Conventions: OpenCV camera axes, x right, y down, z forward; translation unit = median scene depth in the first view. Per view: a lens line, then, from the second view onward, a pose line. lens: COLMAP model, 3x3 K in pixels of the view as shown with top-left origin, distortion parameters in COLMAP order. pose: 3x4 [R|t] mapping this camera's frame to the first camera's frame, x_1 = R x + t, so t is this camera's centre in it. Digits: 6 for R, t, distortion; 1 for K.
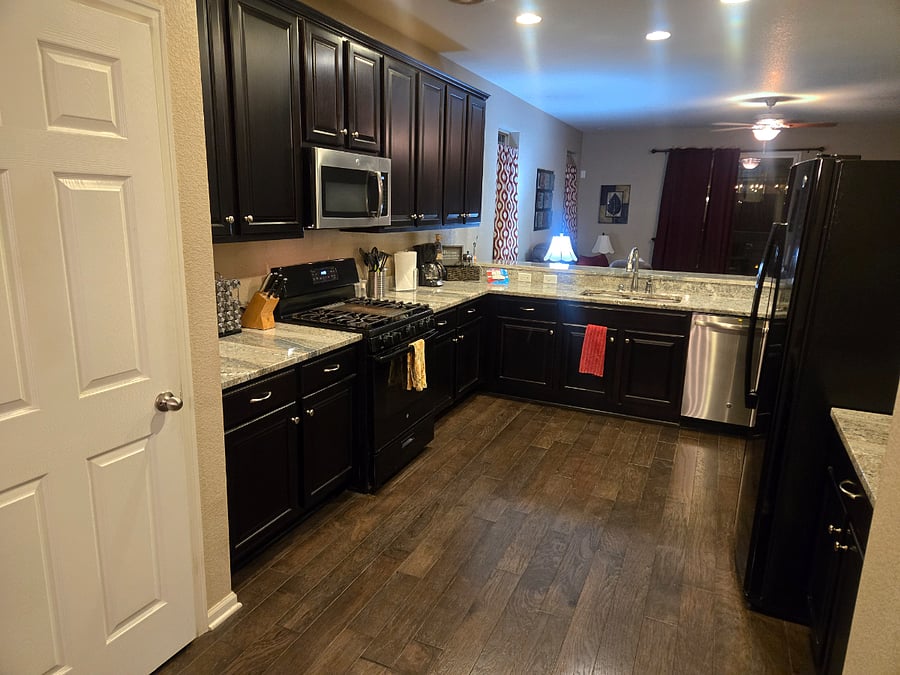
lens RADIAL K [[603.3, 0, 450.0], [0, 603.3, 337.5], [0, 0, 1]] dist [0.001153, 0.000464]
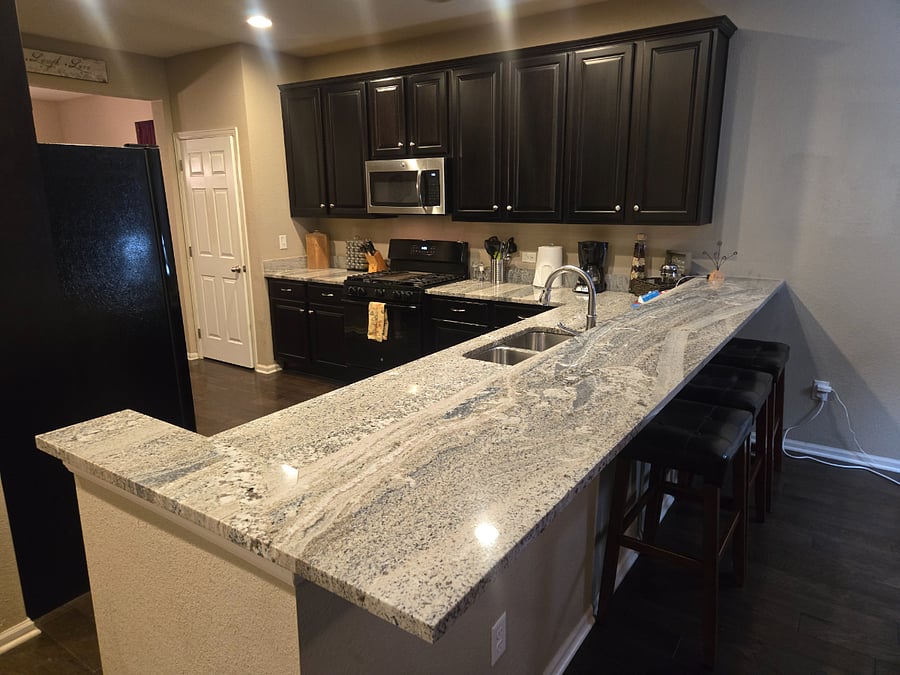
lens RADIAL K [[603.3, 0, 450.0], [0, 603.3, 337.5], [0, 0, 1]] dist [0.001153, 0.000464]
pose [[-0.145178, 0.203380, -0.968277, 1.351707], [-0.210908, 0.949790, 0.231120, -0.280383], [0.966665, 0.237770, -0.094994, 1.435513]]
